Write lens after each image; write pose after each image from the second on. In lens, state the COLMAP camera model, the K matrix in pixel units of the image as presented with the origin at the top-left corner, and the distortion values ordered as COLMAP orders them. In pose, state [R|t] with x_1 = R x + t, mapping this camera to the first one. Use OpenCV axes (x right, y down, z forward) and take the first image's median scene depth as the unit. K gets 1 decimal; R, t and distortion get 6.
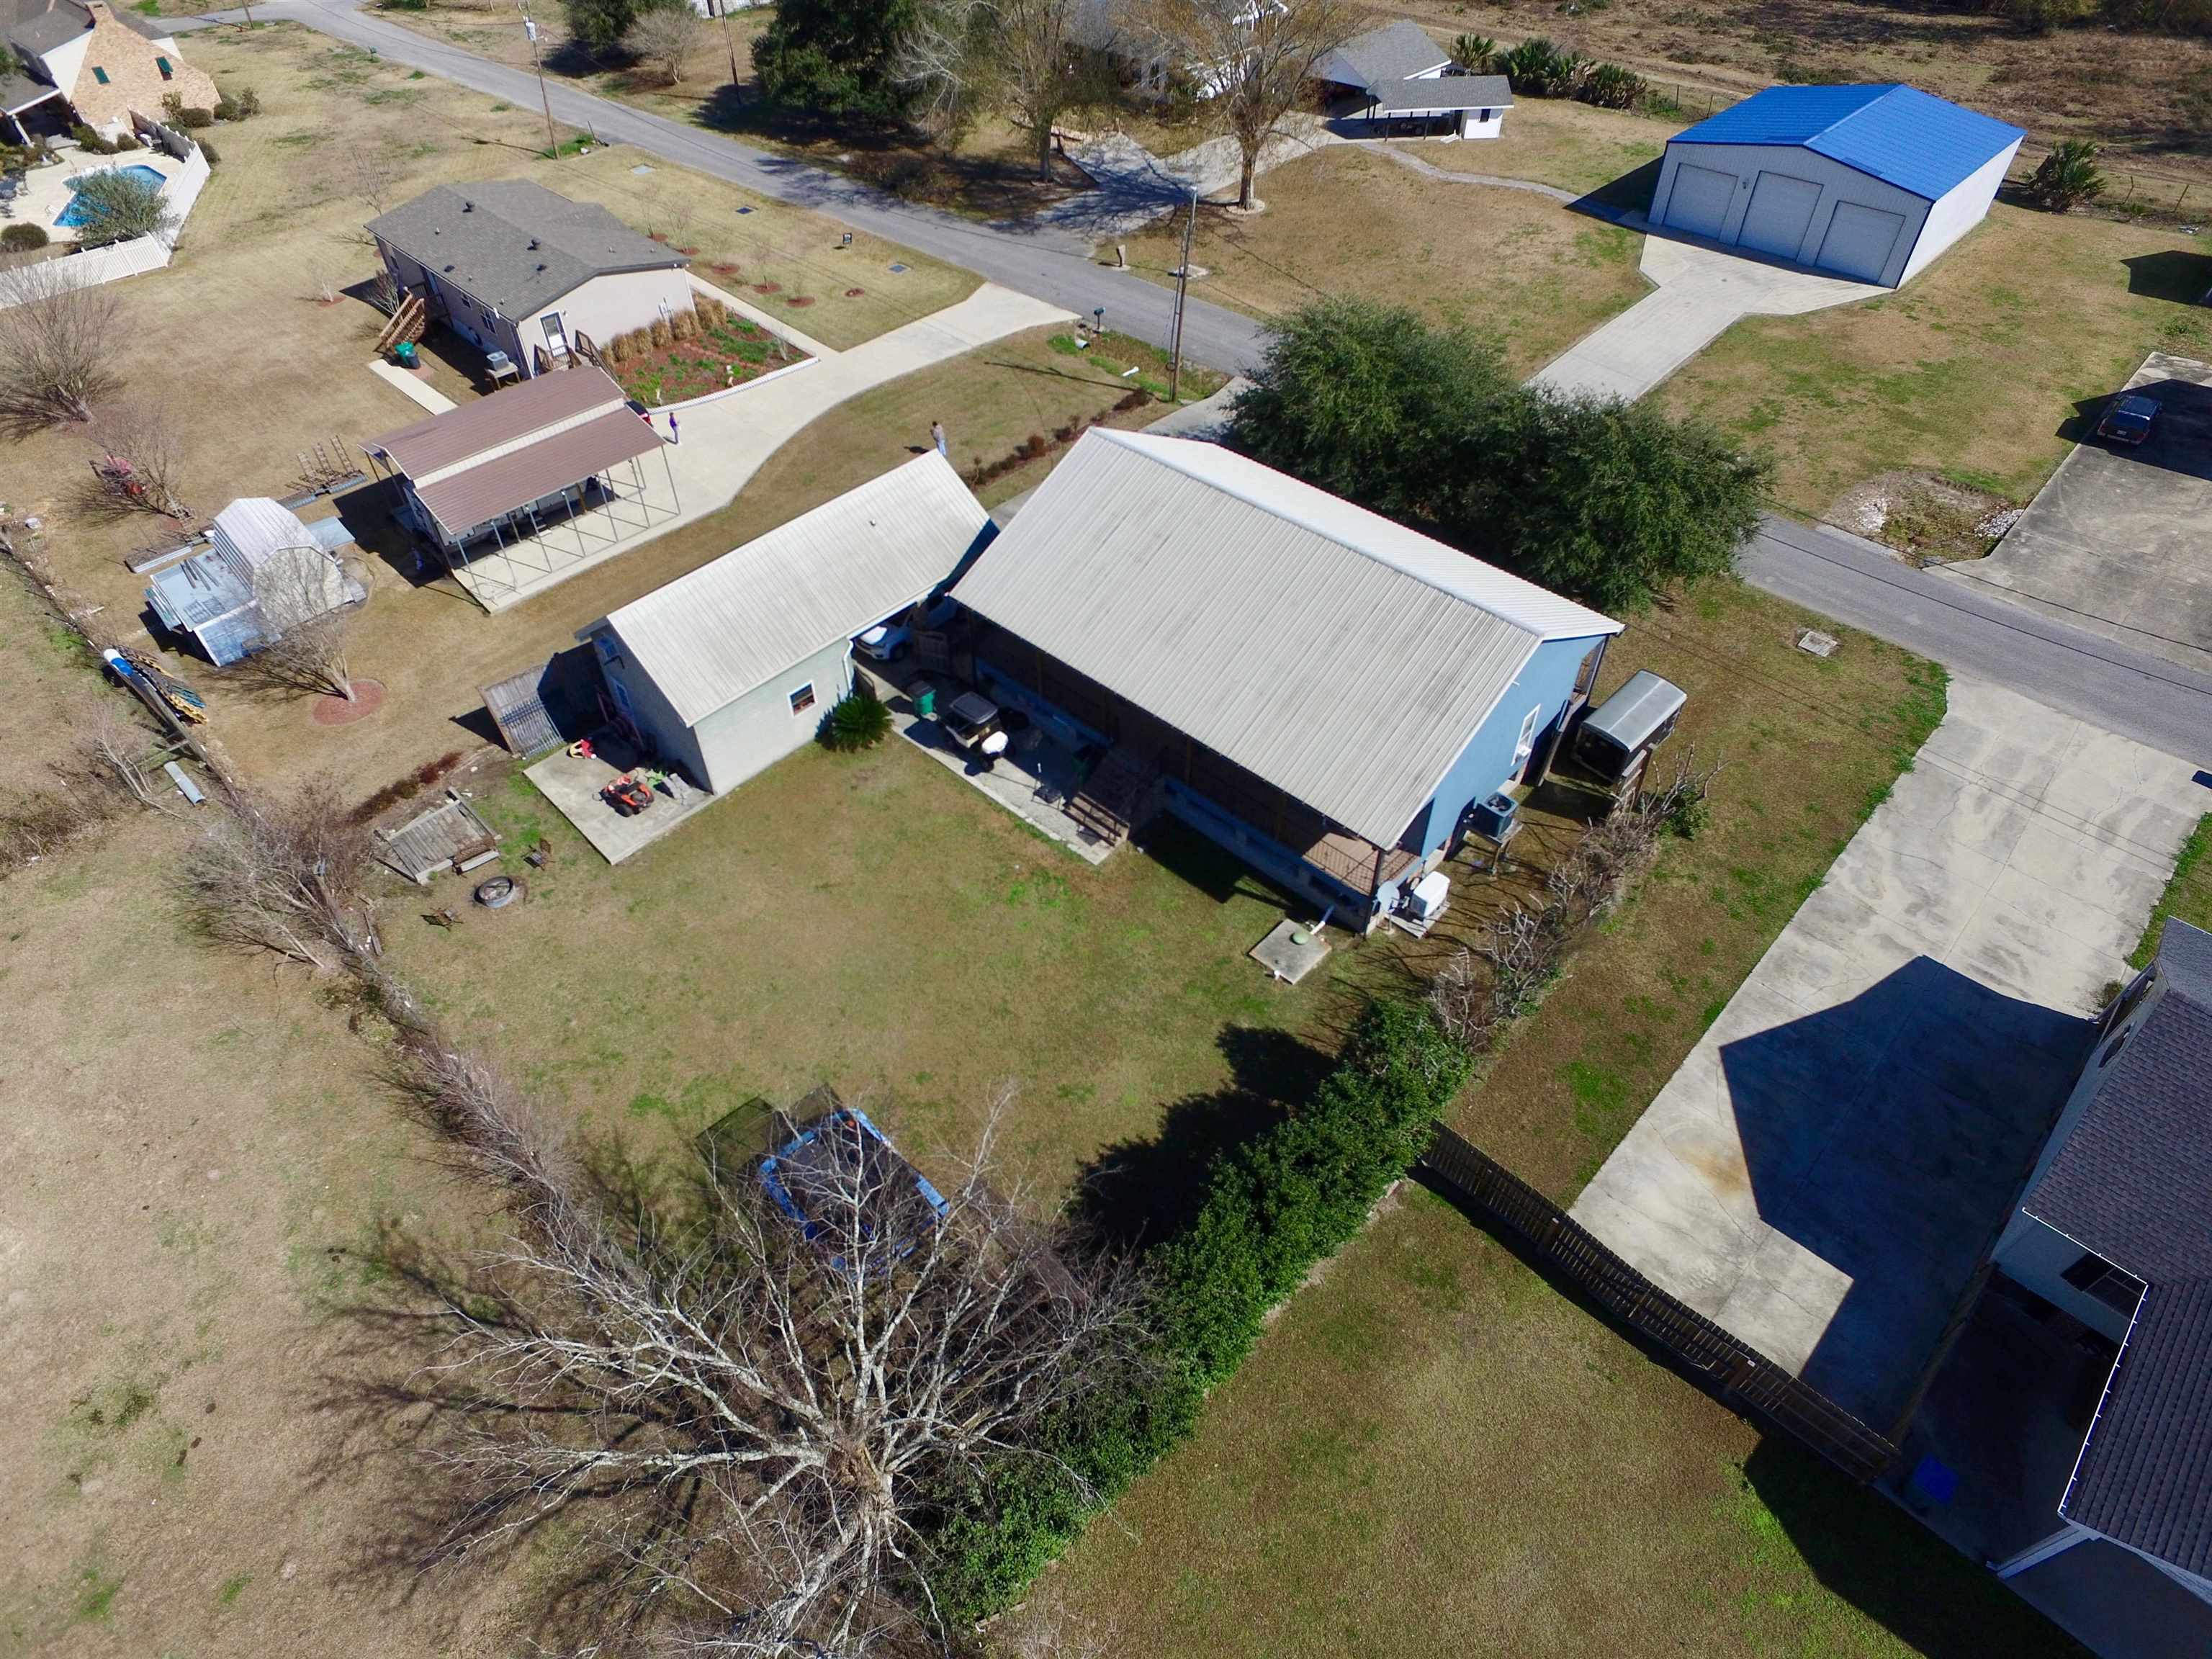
lens RADIAL K [[1286.1, 0, 1090.7], [0, 1286.1, 820.8], [0, 0, 1]] dist [-0.121974, 0.086893]
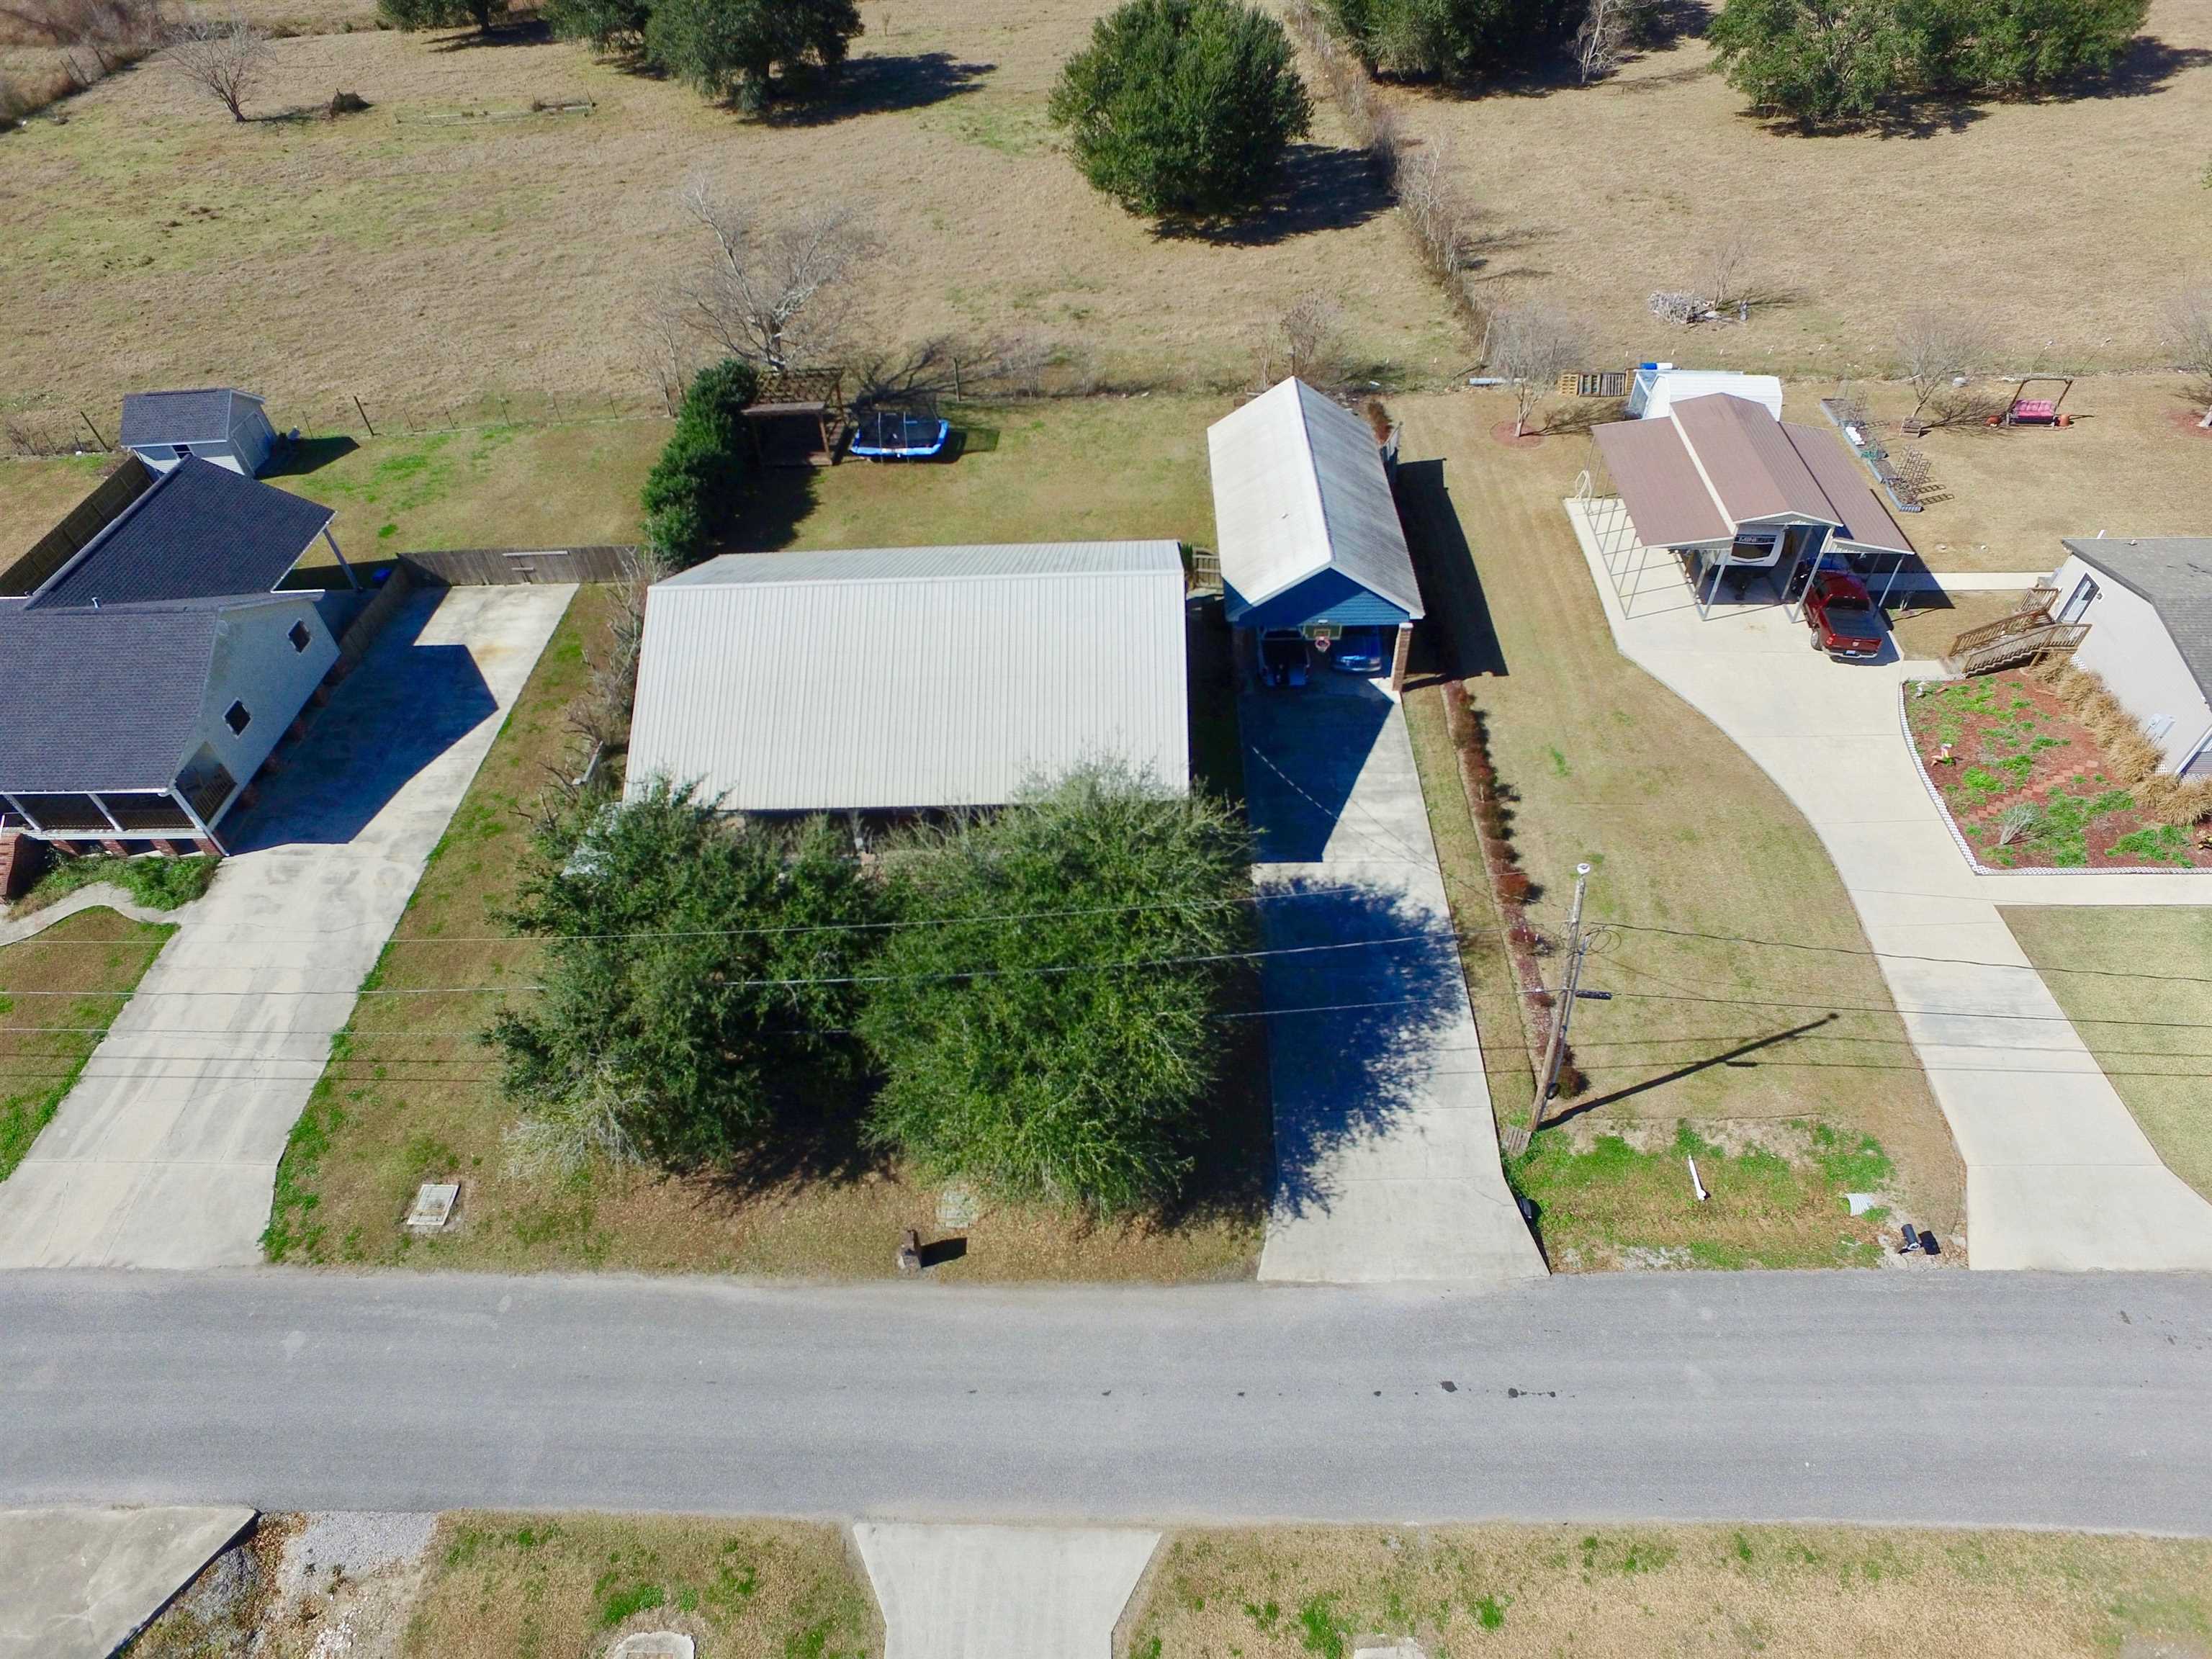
lens RADIAL K [[1286.1, 0, 1090.7], [0, 1286.1, 820.8], [0, 0, 1]] dist [-0.121974, 0.086893]
pose [[-0.735215, 0.518273, -0.436866, 0.558235], [-0.436297, 0.131410, 0.890155, -1.103070], [0.518752, 0.845059, 0.129506, 1.017980]]
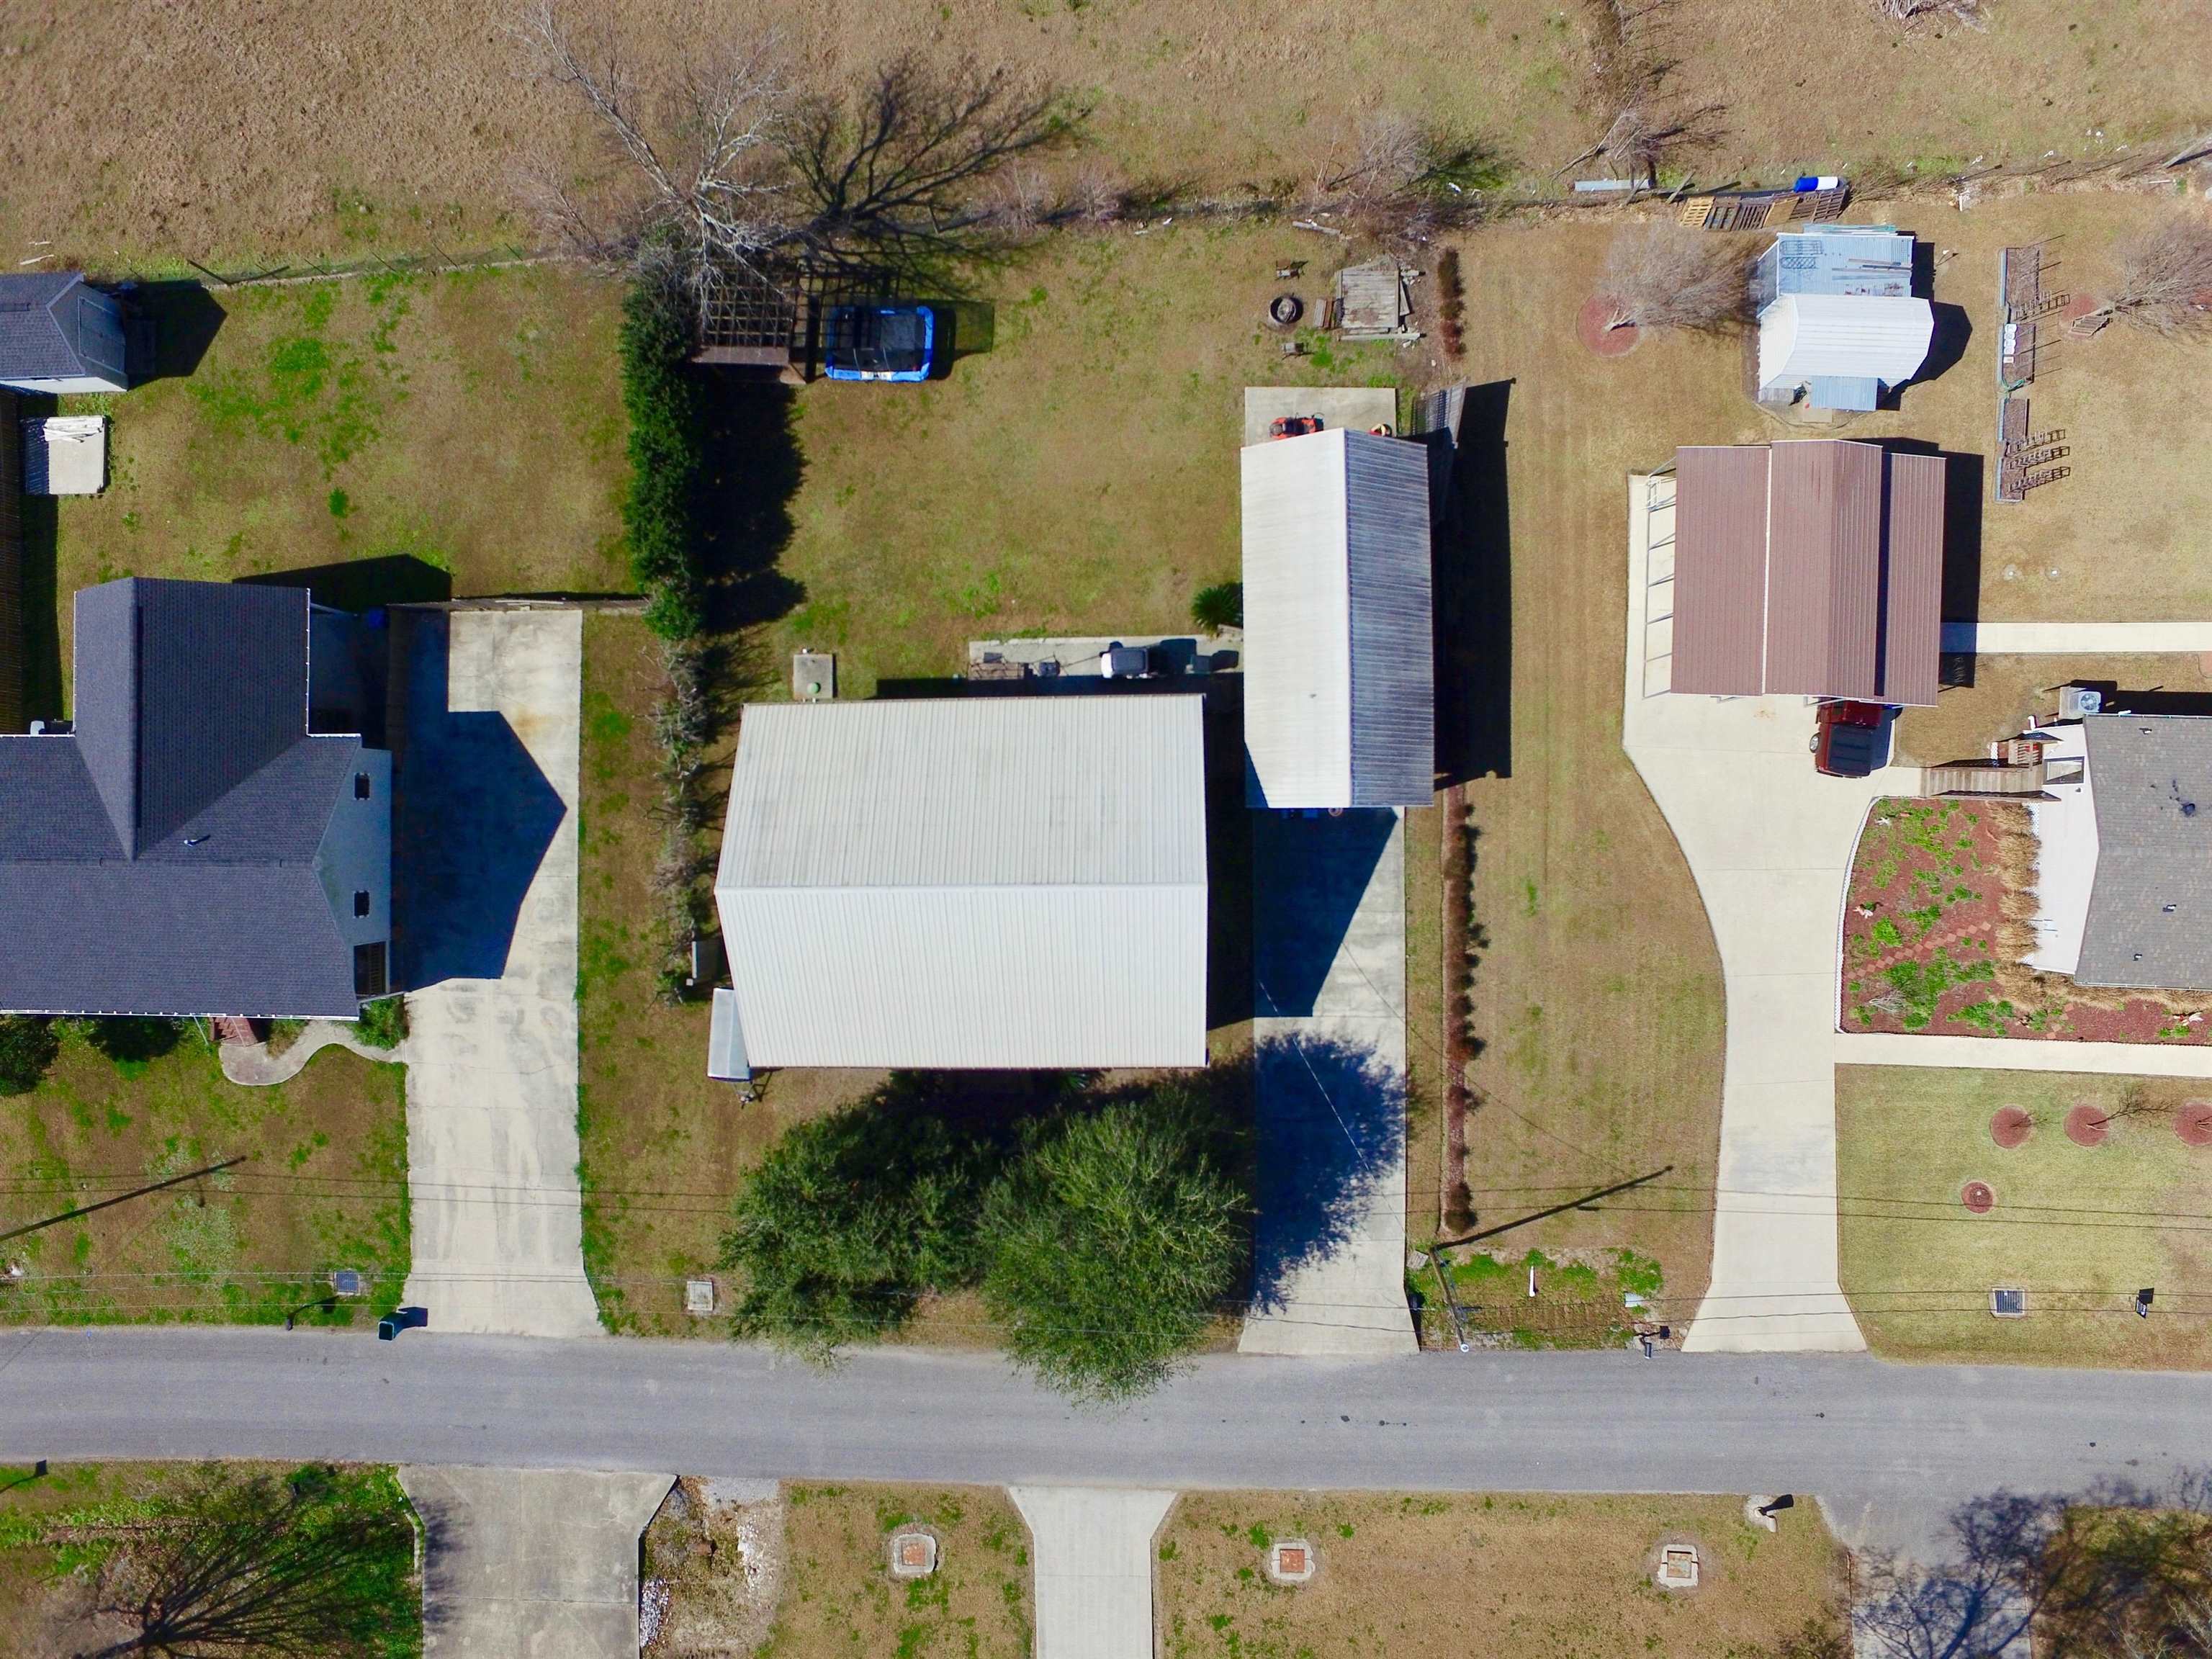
lens RADIAL K [[1275.7, 0, 1087.8], [0, 1275.7, 832.1], [0, 0, 1]] dist [-0.121968, 0.086397]
pose [[-0.713187, 0.698312, 0.061027, -0.024203], [-0.441355, -0.514977, 0.734850, -1.002629], [0.544582, 0.497151, 0.675479, 0.255479]]
